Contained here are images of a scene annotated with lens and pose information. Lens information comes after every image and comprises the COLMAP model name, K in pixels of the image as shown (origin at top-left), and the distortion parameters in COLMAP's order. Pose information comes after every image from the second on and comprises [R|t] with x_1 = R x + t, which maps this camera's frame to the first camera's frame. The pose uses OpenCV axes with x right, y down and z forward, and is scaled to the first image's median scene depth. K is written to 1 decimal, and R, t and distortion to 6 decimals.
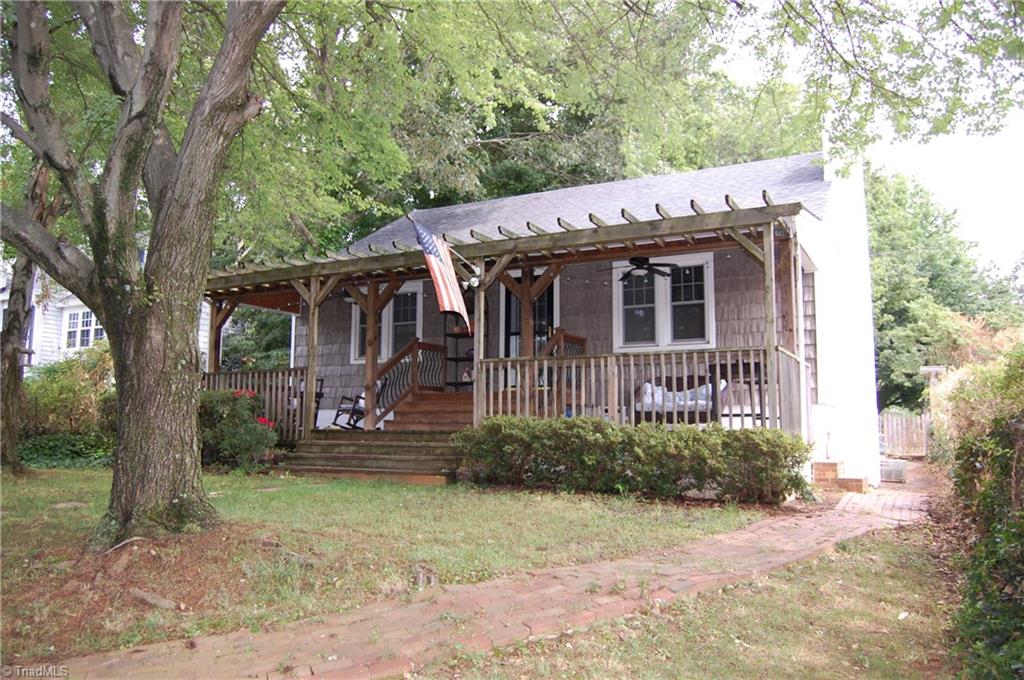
lens RADIAL K [[805.6, 0, 505.3], [0, 805.6, 349.0], [0, 0, 1]] dist [-0.093042, 0.034636]
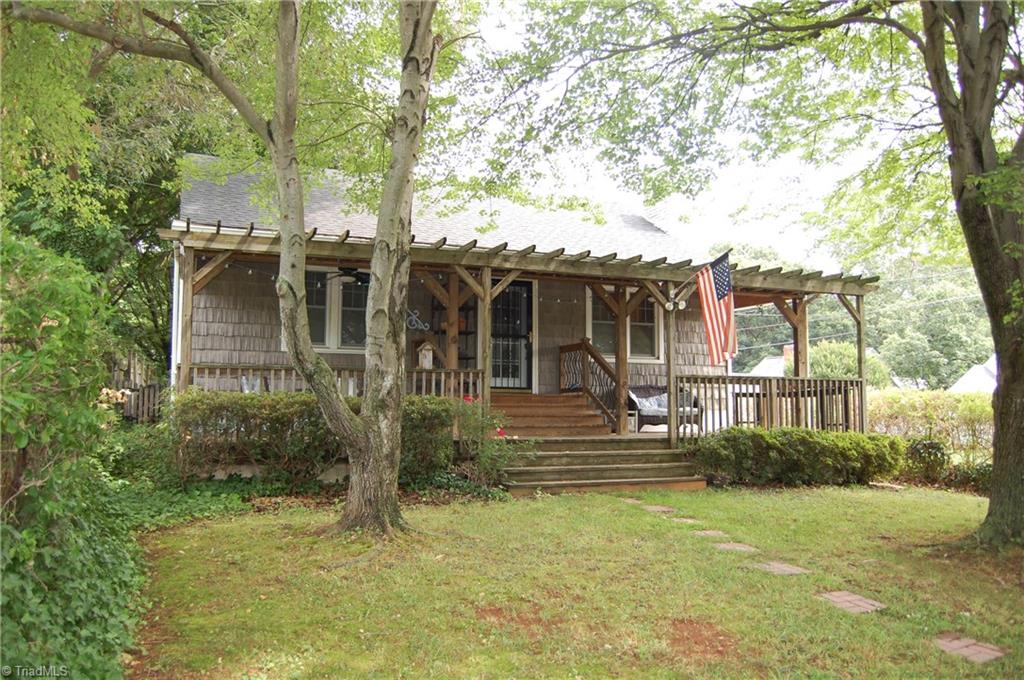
lens RADIAL K [[805.6, 0, 505.3], [0, 805.6, 349.0], [0, 0, 1]] dist [-0.093042, 0.034636]
pose [[0.639727, 0.054709, 0.766653, -0.904751], [-0.077052, 0.997004, -0.006851, 0.004318], [-0.764730, -0.054689, 0.642025, 0.414832]]
